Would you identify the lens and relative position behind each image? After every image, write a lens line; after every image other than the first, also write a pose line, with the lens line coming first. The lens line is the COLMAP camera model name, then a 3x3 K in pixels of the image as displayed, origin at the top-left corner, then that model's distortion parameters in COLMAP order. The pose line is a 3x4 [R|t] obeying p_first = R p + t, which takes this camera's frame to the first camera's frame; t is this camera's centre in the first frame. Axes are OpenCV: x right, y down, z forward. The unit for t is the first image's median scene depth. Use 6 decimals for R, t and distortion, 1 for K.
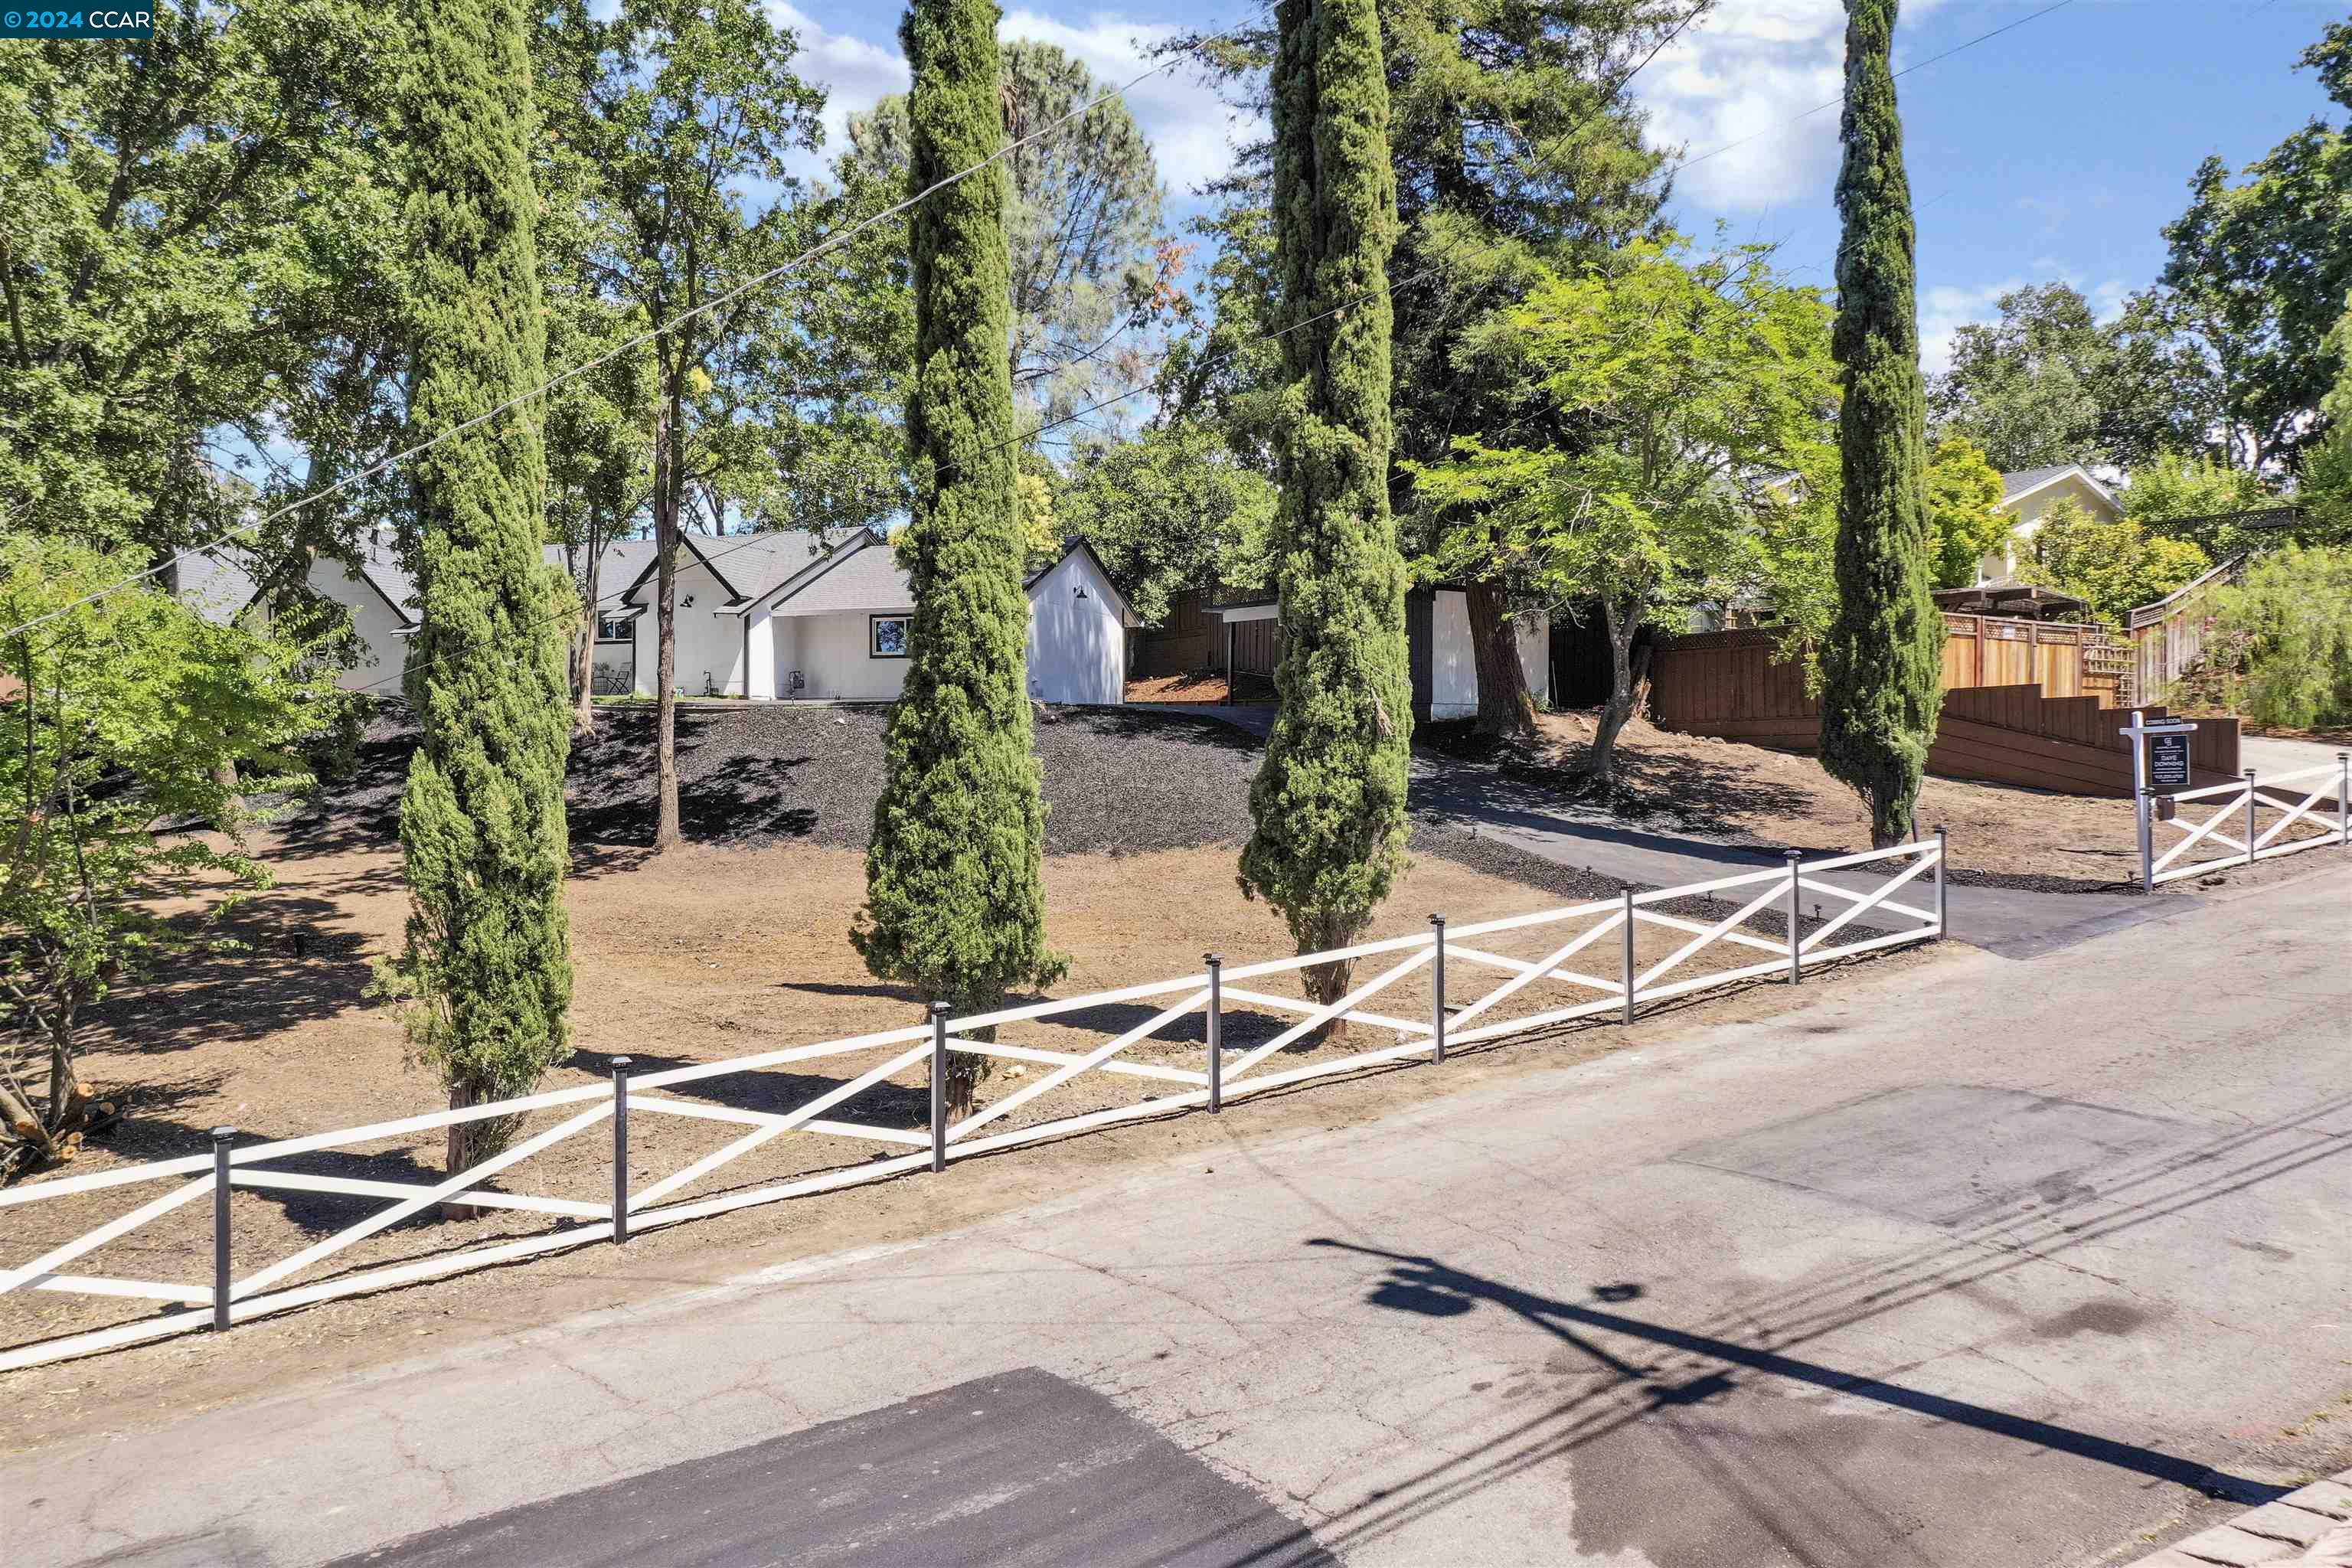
lens RADIAL K [[1892.9, 0, 1176.0], [0, 1892.9, 784.0], [0, 0, 1]] dist [-0.013011, -0.003164]
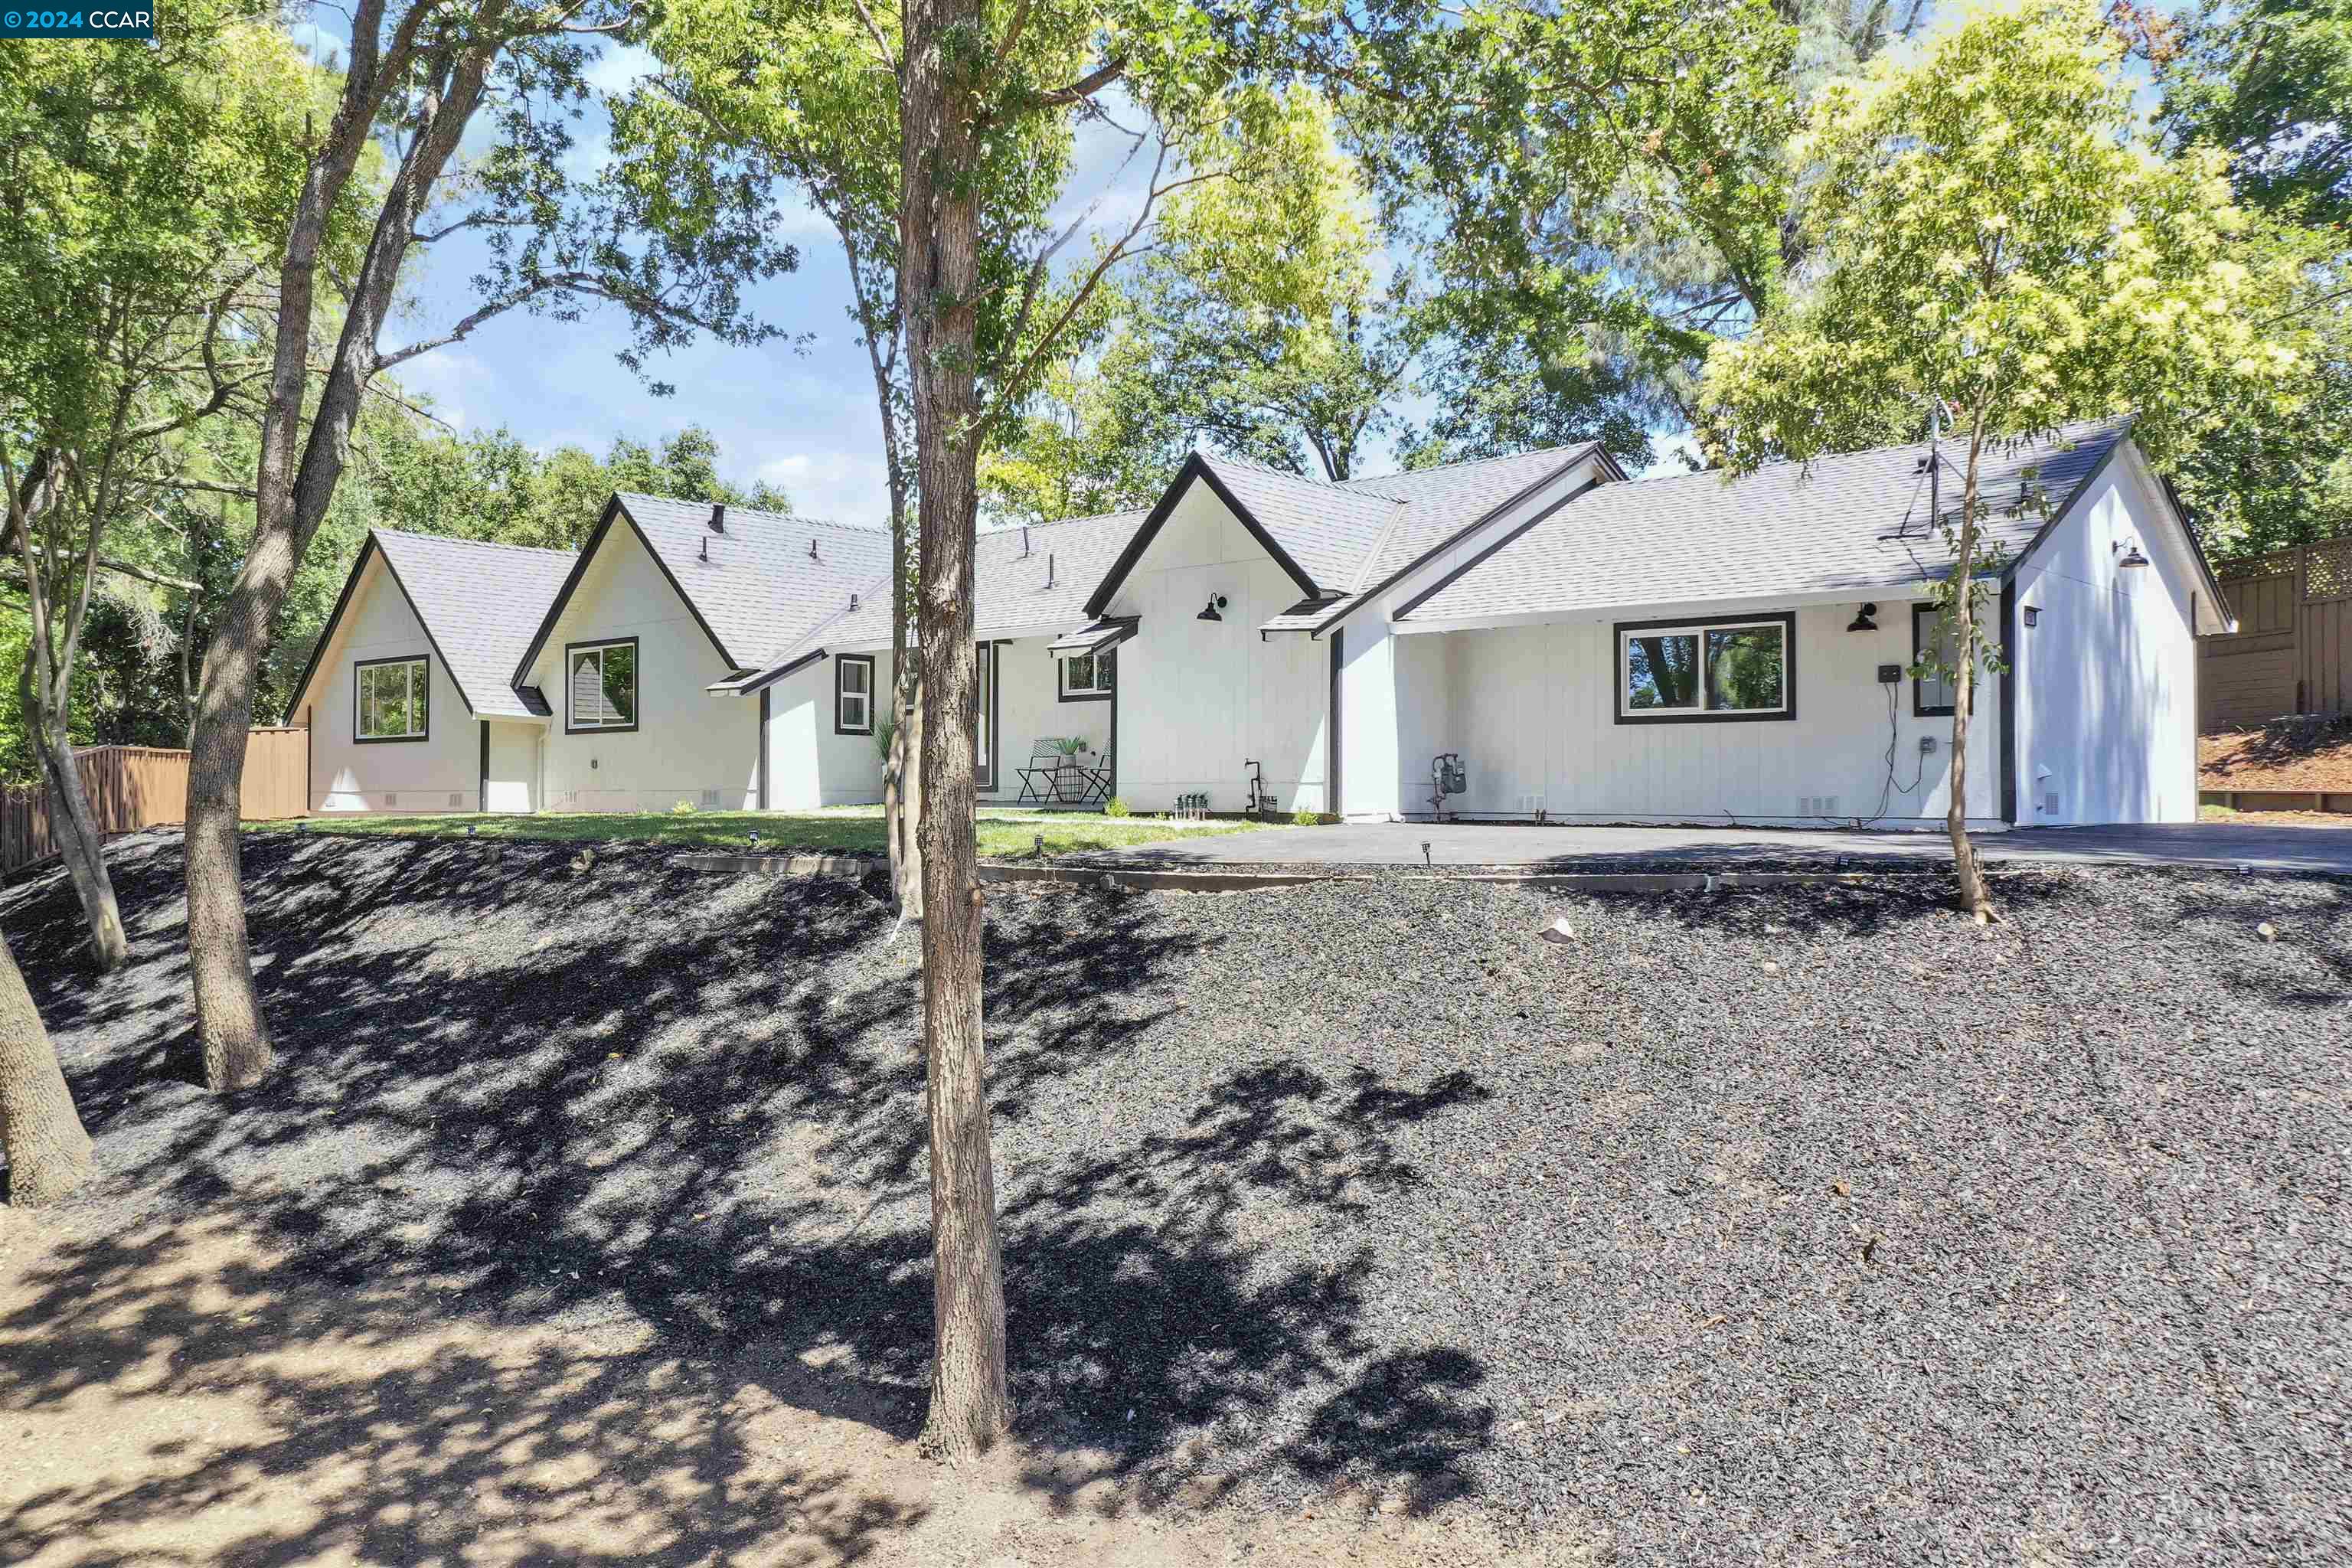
lens RADIAL K [[1956.0, 0, 1266.1], [0, 1956.0, 787.2], [0, 0, 1]] dist [0.007957, 0.001361]
pose [[0.953545, -0.009698, -0.301095, -0.127693], [0.006824, 0.999921, -0.010594, -0.059280], [0.301174, 0.008047, 0.953535, 0.679706]]
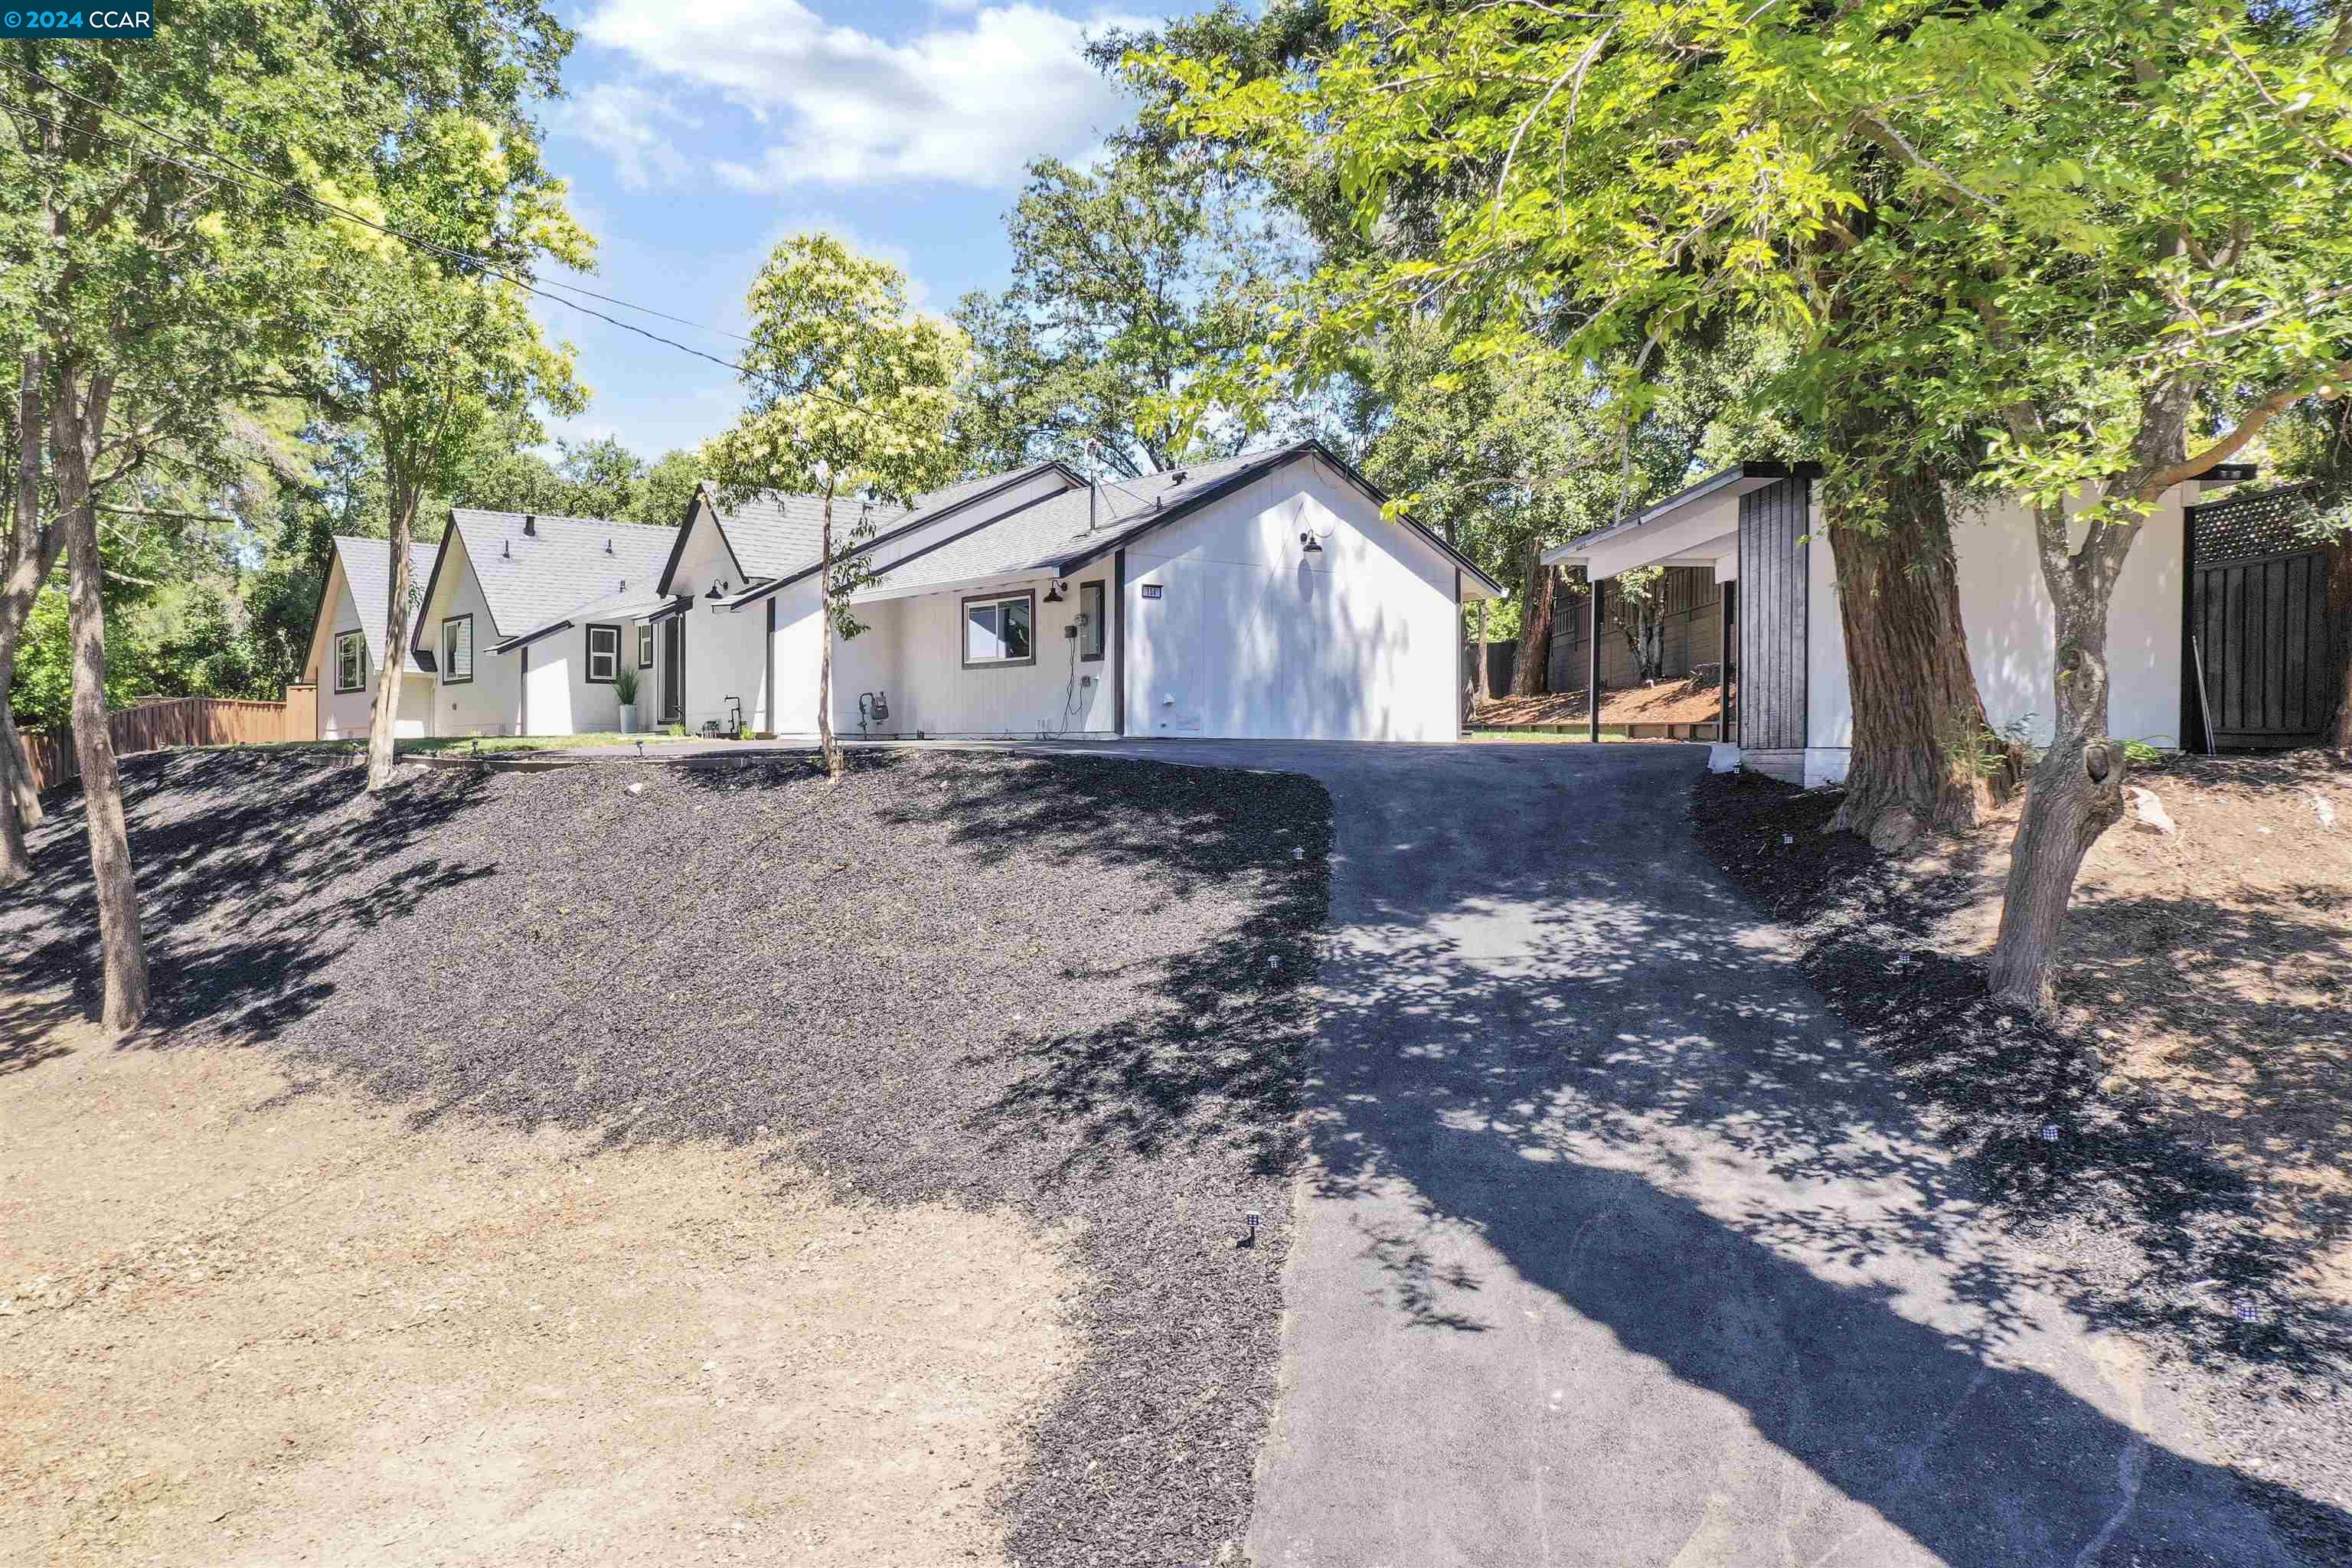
lens RADIAL K [[1911.5, 0, 1211.1], [0, 1911.5, 780.8], [0, 0, 1]] dist [0.002404, -0.001811]
pose [[0.886940, -0.000416, -0.461885, 0.241991], [0.002193, 0.999992, 0.003311, -0.040020], [0.461880, -0.003949, 0.886934, 0.607196]]
